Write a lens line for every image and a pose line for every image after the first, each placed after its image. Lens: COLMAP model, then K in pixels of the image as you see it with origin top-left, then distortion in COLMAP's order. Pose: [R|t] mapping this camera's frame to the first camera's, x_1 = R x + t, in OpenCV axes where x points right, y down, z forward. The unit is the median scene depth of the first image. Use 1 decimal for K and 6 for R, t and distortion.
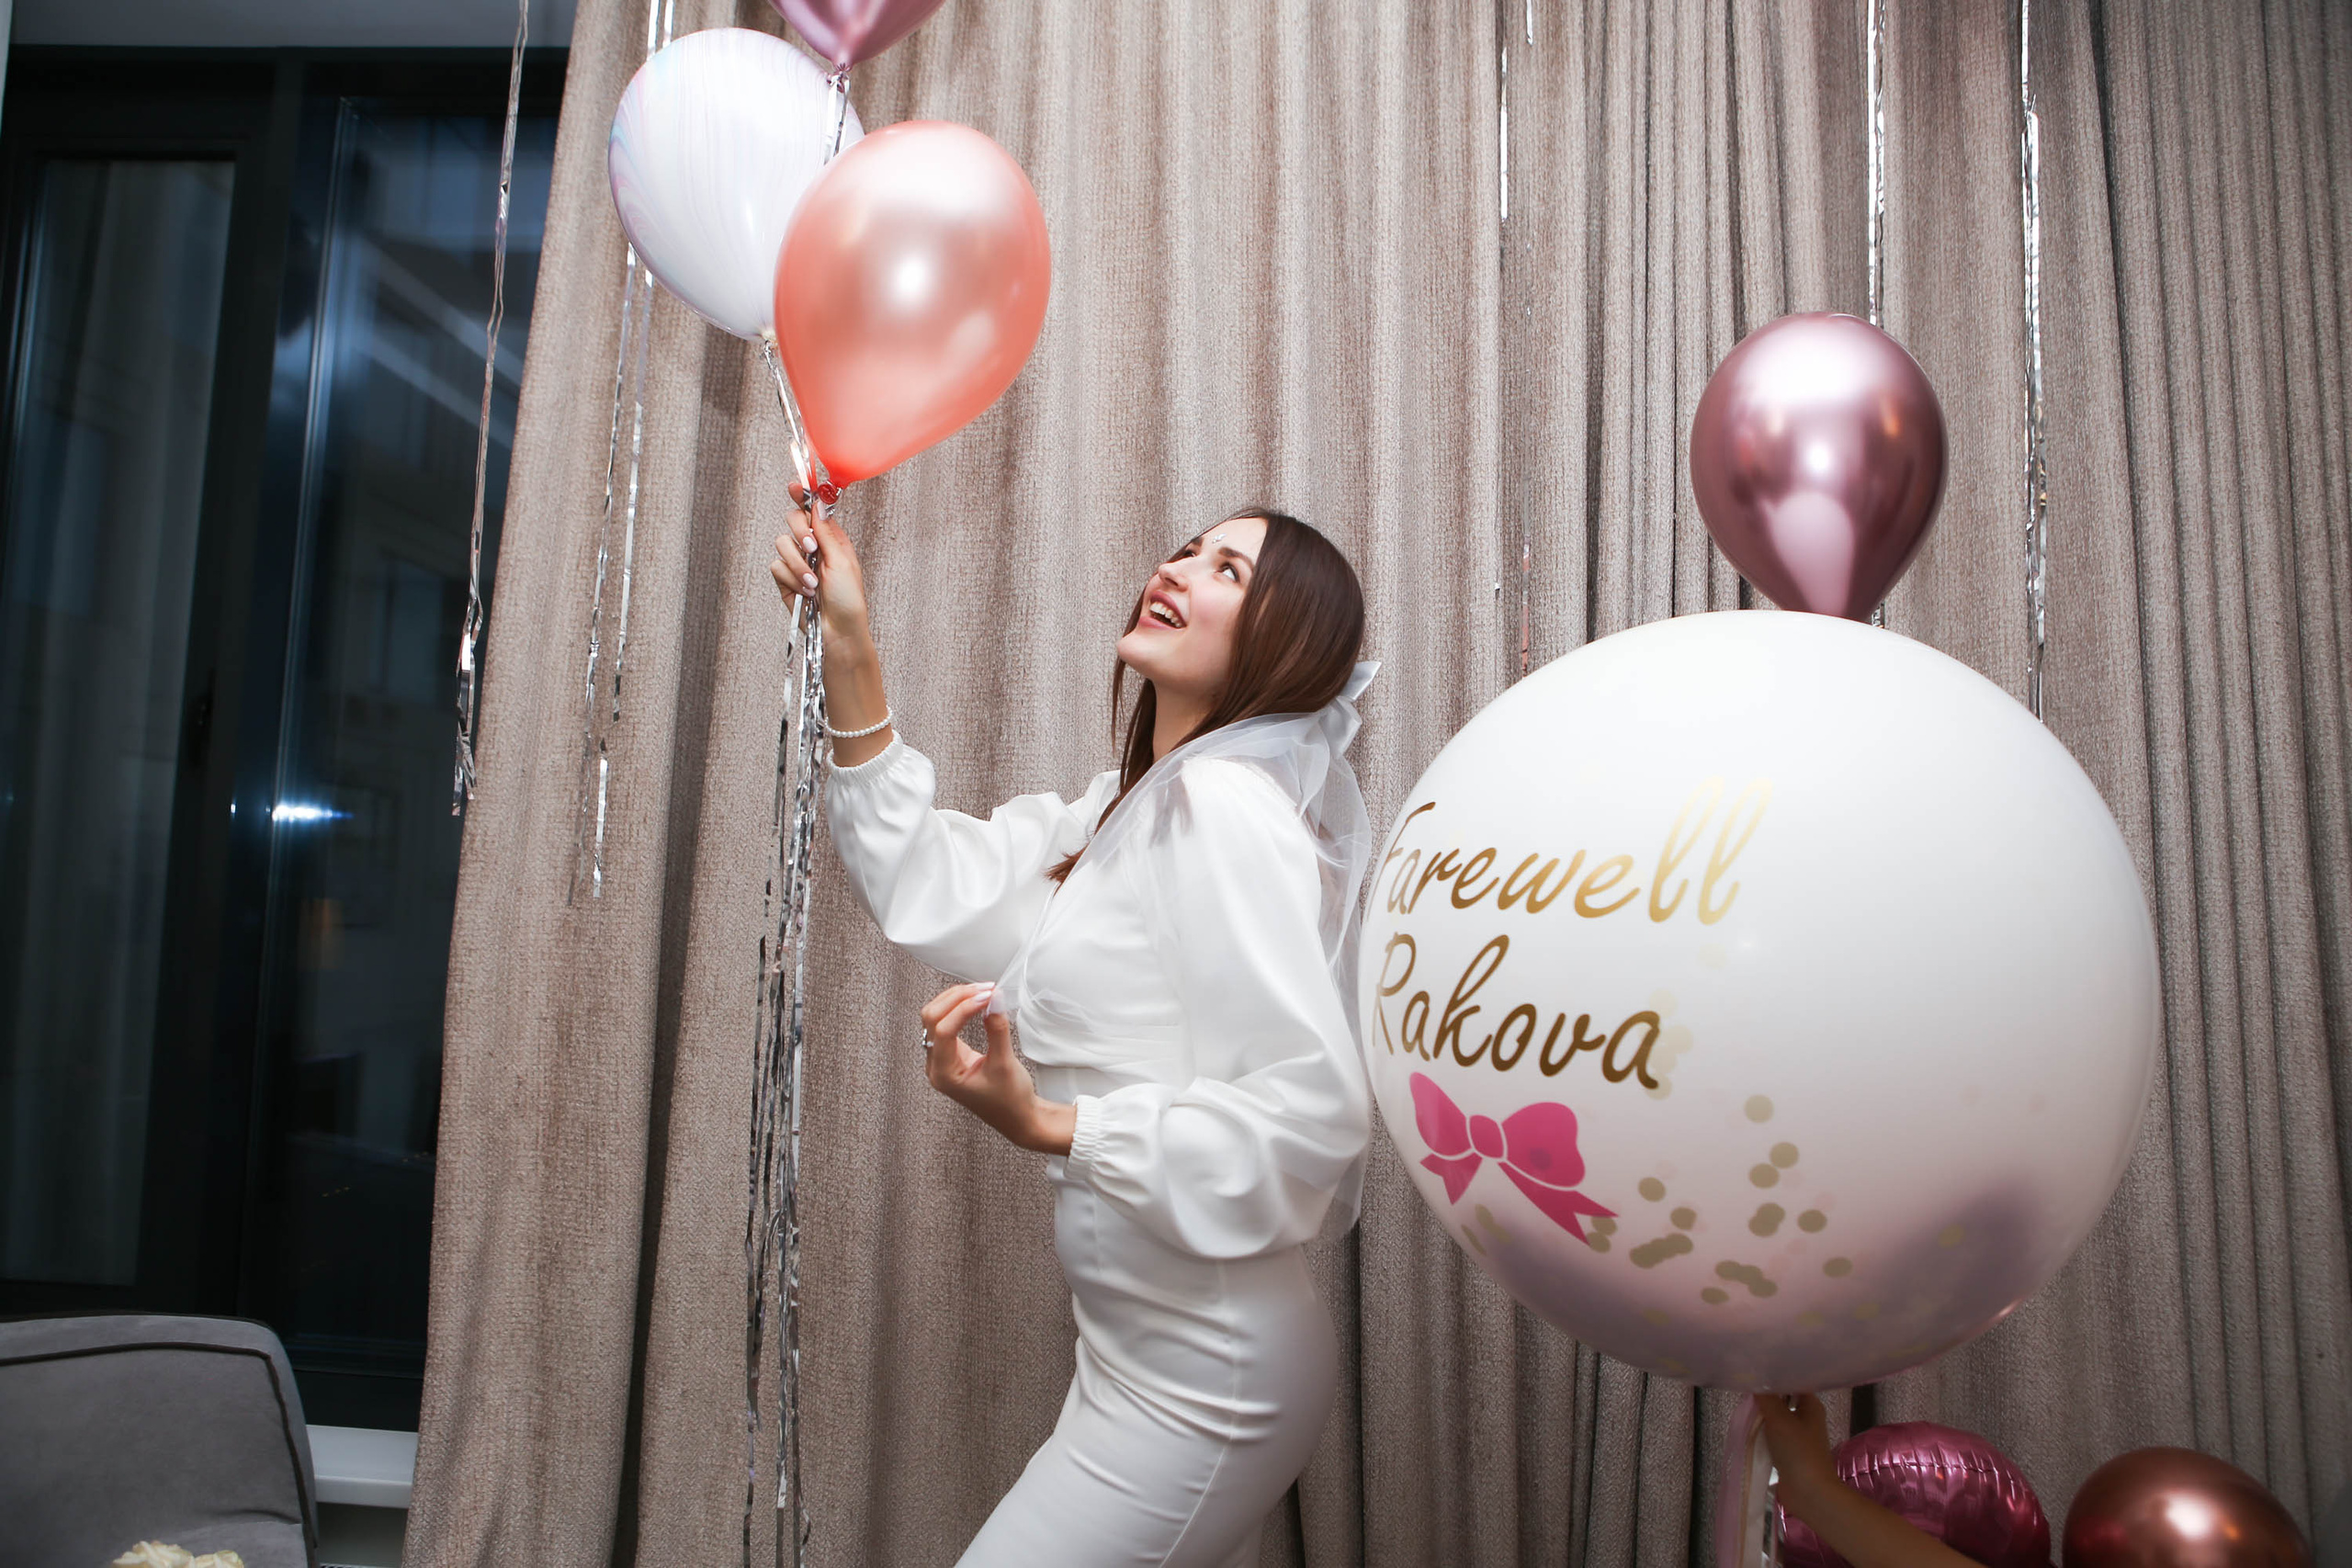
lens RADIAL K [[1621.4, 0, 1182.4], [0, 1621.4, 787.4], [0, 0, 1]] dist [-0.099482, 0.070969]
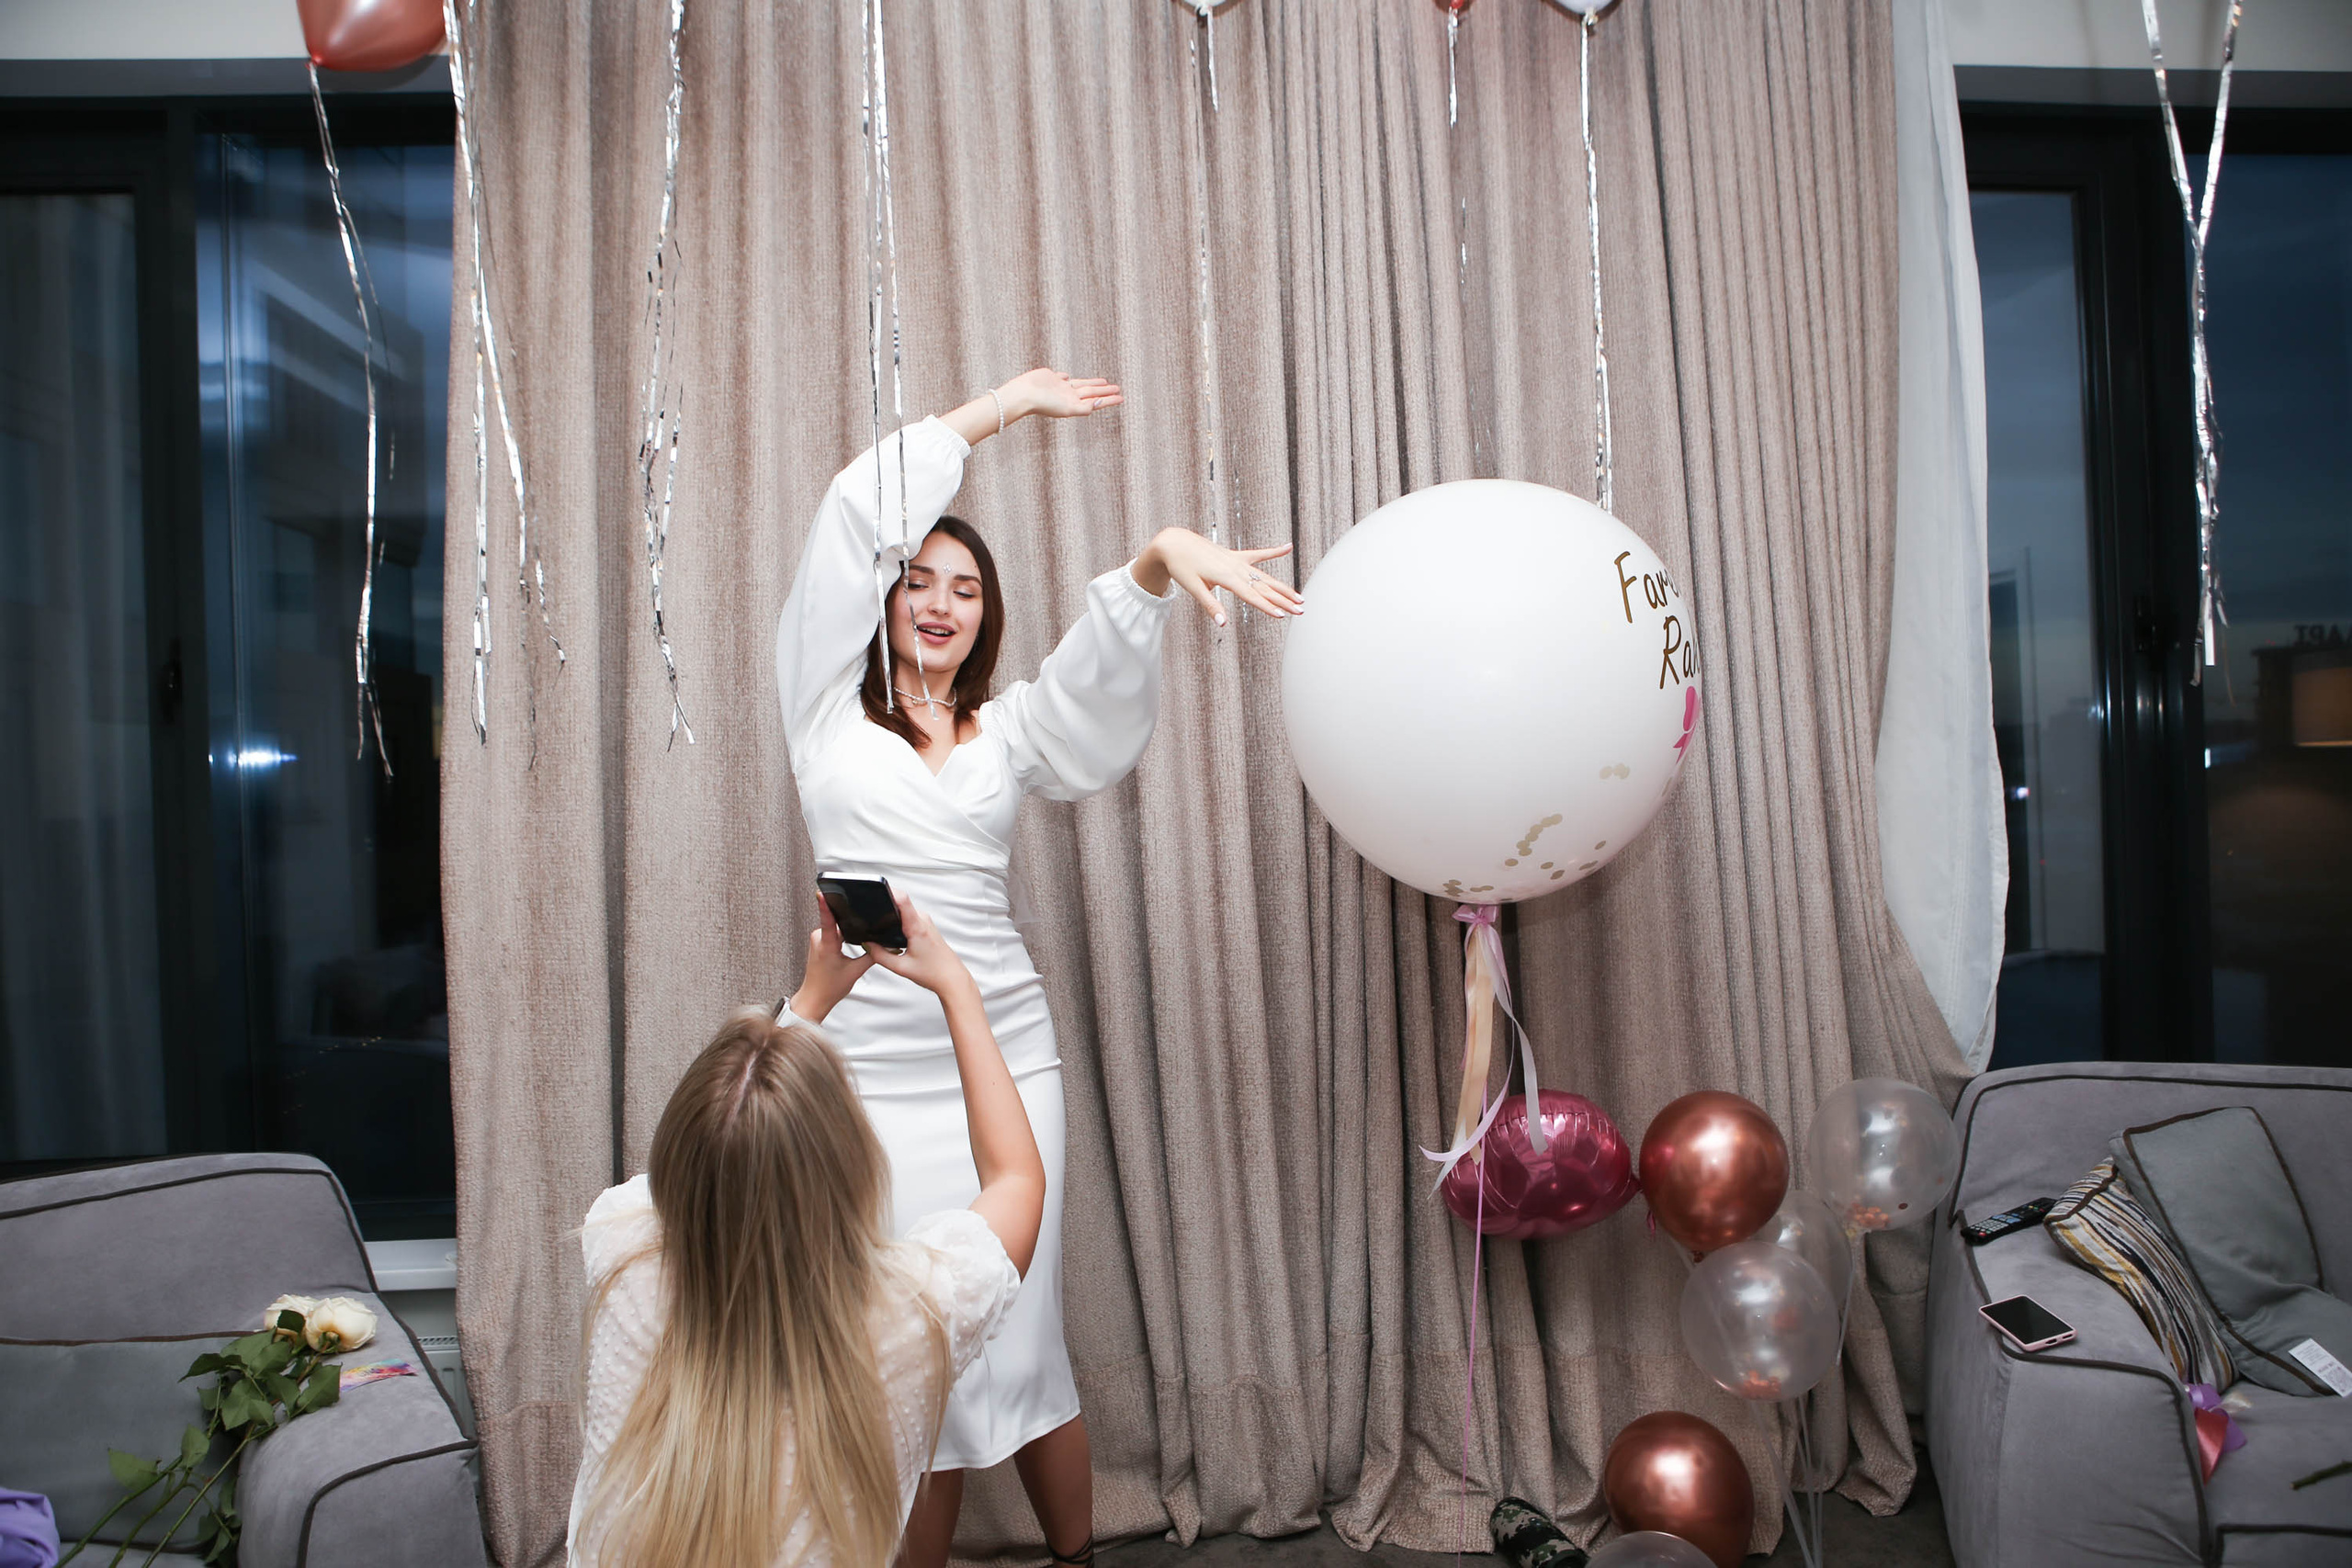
lens RADIAL K [[1621.4, 0, 1182.4], [0, 1621.4, 787.4], [0, 0, 1]] dist [-0.099482, 0.070969]
pose [[0.990584, -0.074674, 0.114751, -0.008891], [0.064616, 0.993933, 0.089003, -0.025416], [-0.120701, -0.080750, 0.989399, -0.340234]]
